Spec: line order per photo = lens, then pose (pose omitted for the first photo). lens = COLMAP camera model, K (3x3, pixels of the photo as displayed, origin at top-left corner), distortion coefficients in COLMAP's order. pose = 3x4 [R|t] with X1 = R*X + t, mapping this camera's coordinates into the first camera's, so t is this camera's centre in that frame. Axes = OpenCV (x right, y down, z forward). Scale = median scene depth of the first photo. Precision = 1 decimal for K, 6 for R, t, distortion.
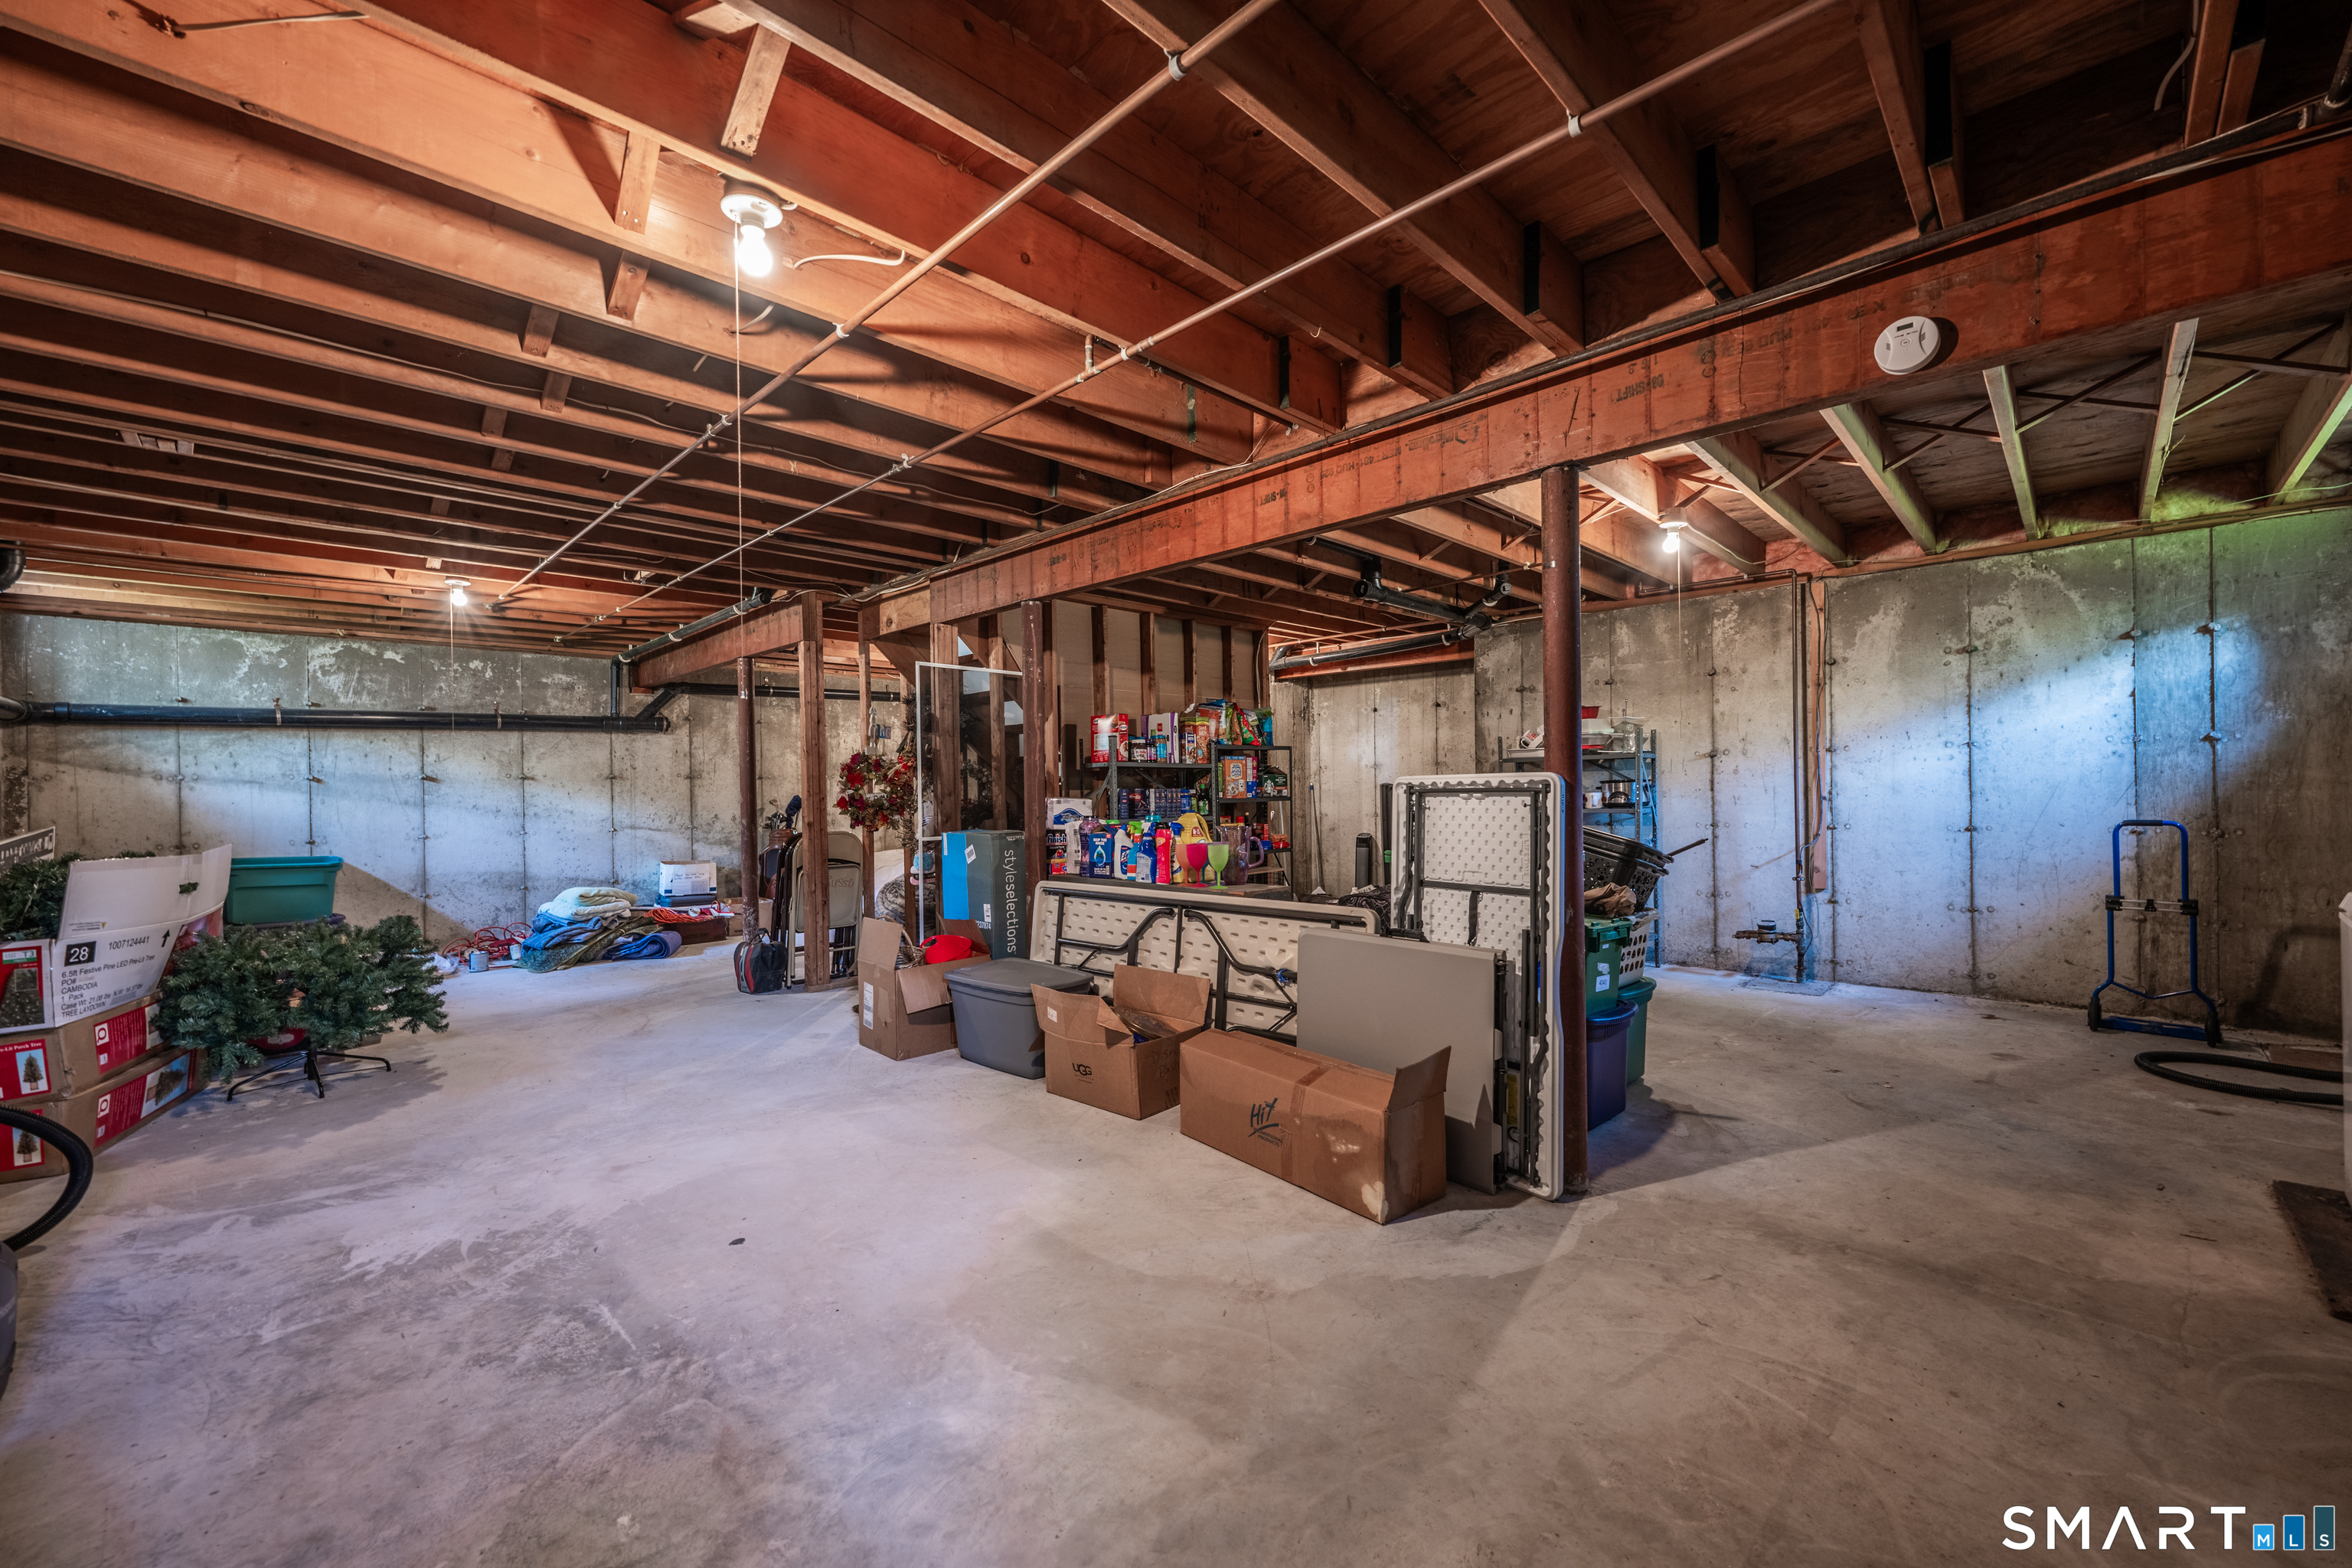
lens RADIAL K [[927.6, 0, 1174.8], [0, 927.6, 788.9], [0, 0, 1]] dist [-0.002675, -0.000297]
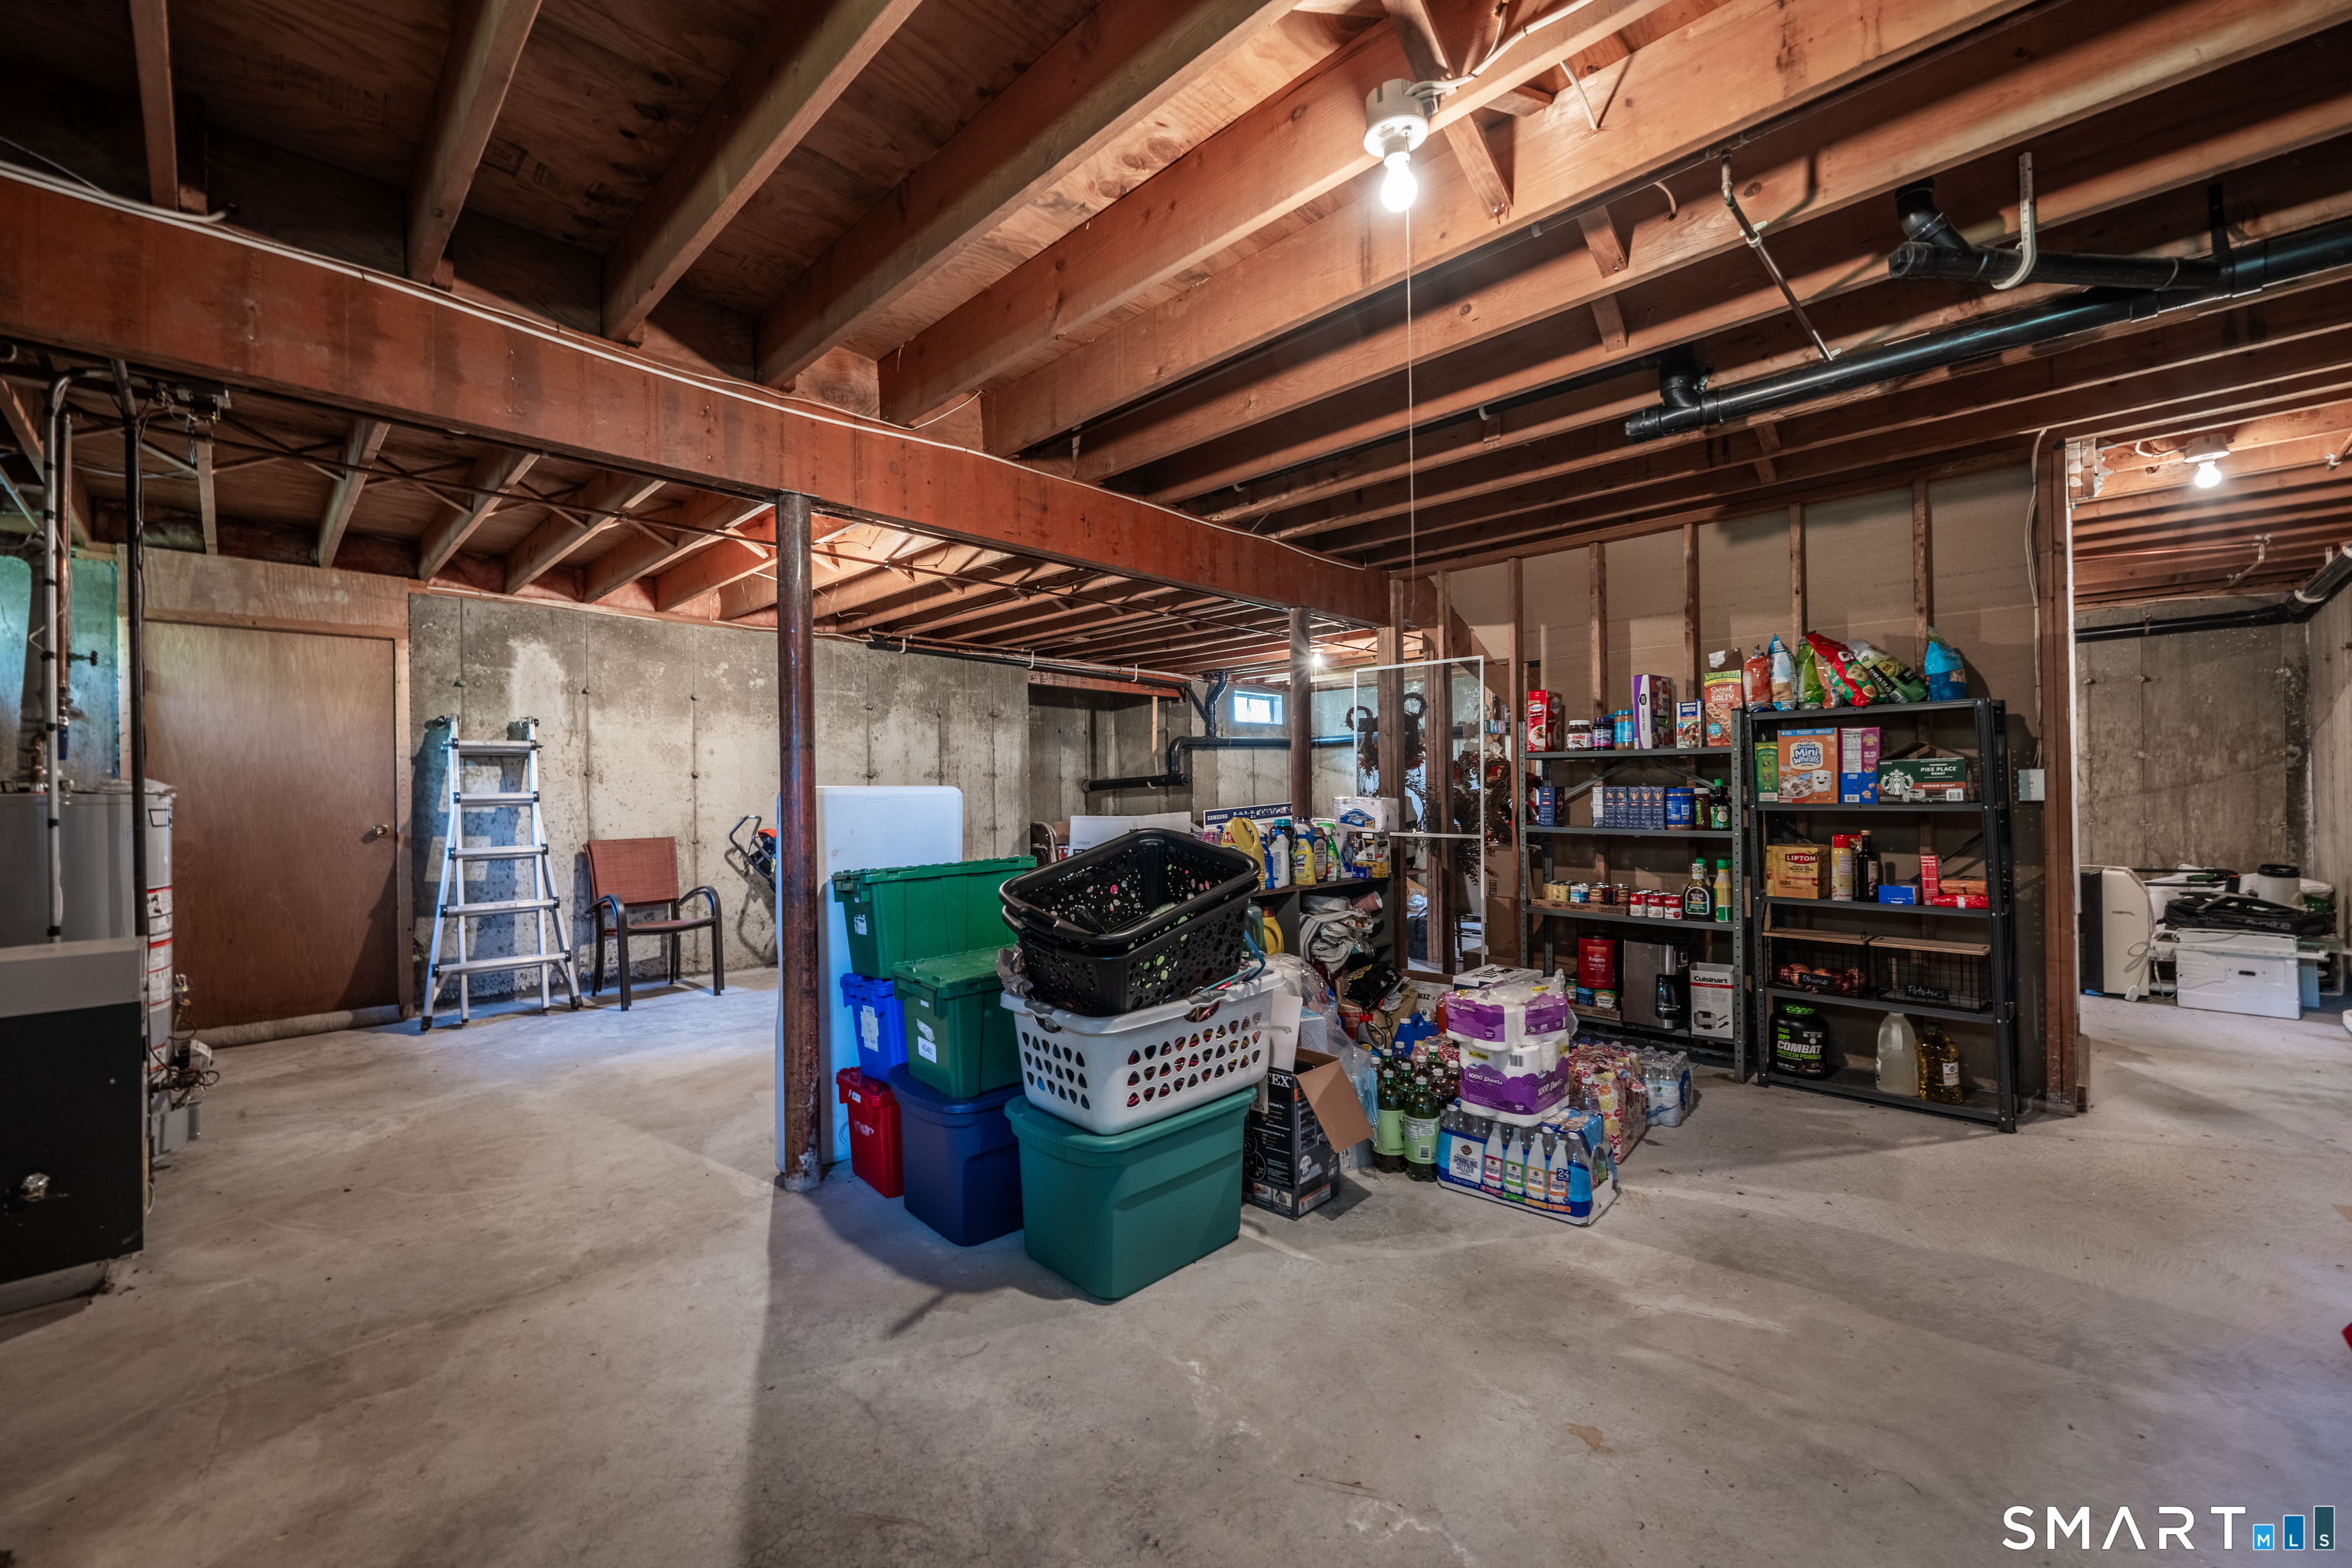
lens RADIAL K [[927.6, 0, 1174.3], [0, 927.6, 785.6], [0, 0, 1]] dist [-0.002675, -0.000297]
pose [[0.009104, 0.011554, -0.999892, 1.374908], [0.010249, 0.999880, 0.011648, -0.023939], [0.999906, -0.010354, 0.008984, 1.326581]]
